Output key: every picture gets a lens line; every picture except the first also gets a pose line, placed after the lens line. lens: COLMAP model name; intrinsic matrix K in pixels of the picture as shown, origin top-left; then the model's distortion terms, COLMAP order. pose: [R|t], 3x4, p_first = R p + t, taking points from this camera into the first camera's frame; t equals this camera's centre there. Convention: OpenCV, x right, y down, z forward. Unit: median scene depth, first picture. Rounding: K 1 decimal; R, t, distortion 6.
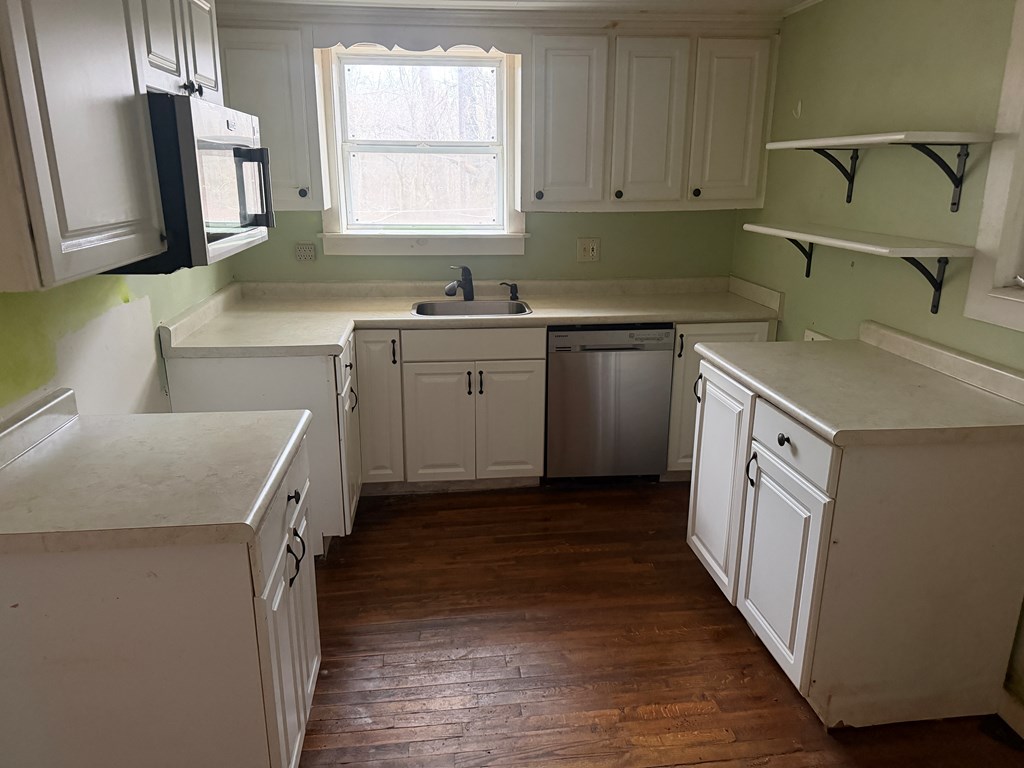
lens RADIAL K [[705.0, 0, 521.5], [0, 705.0, 391.8], [0, 0, 1]] dist [0.027693, -0.029860]
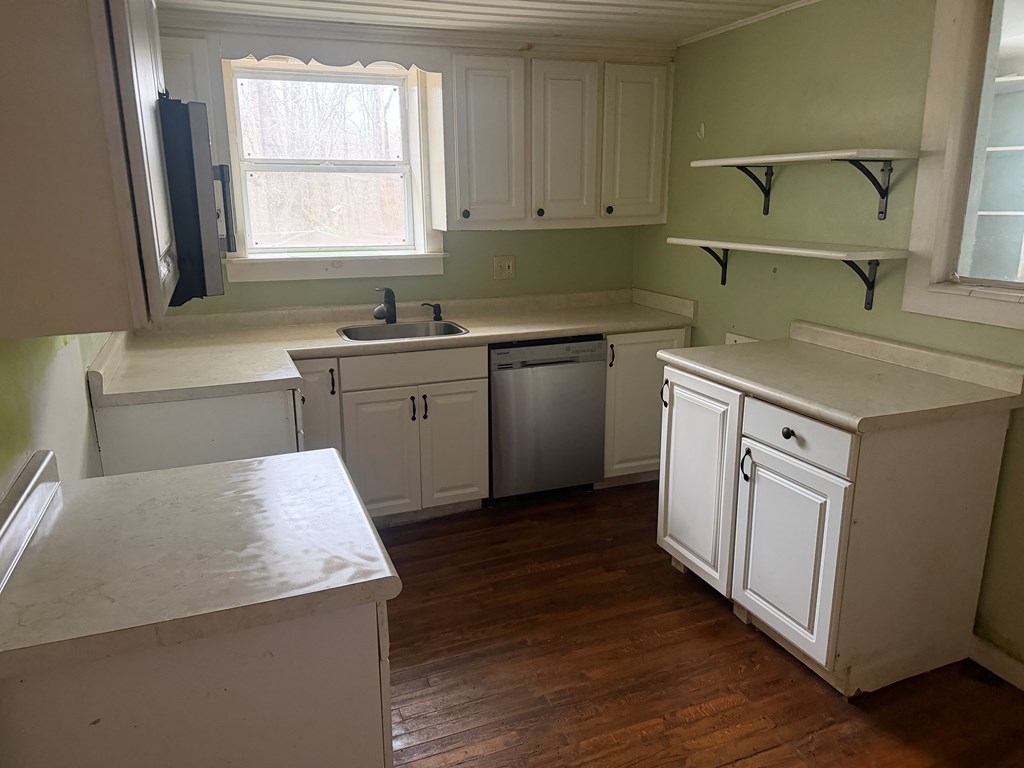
lens RADIAL K [[705.0, 0, 515.5], [0, 705.0, 385.2], [0, 0, 1]] dist [0.027693, -0.029860]
pose [[0.966799, -0.076442, 0.243838, -0.200403], [0.085639, 0.995951, -0.027326, -0.007153], [-0.240762, 0.047301, 0.969431, 0.042645]]
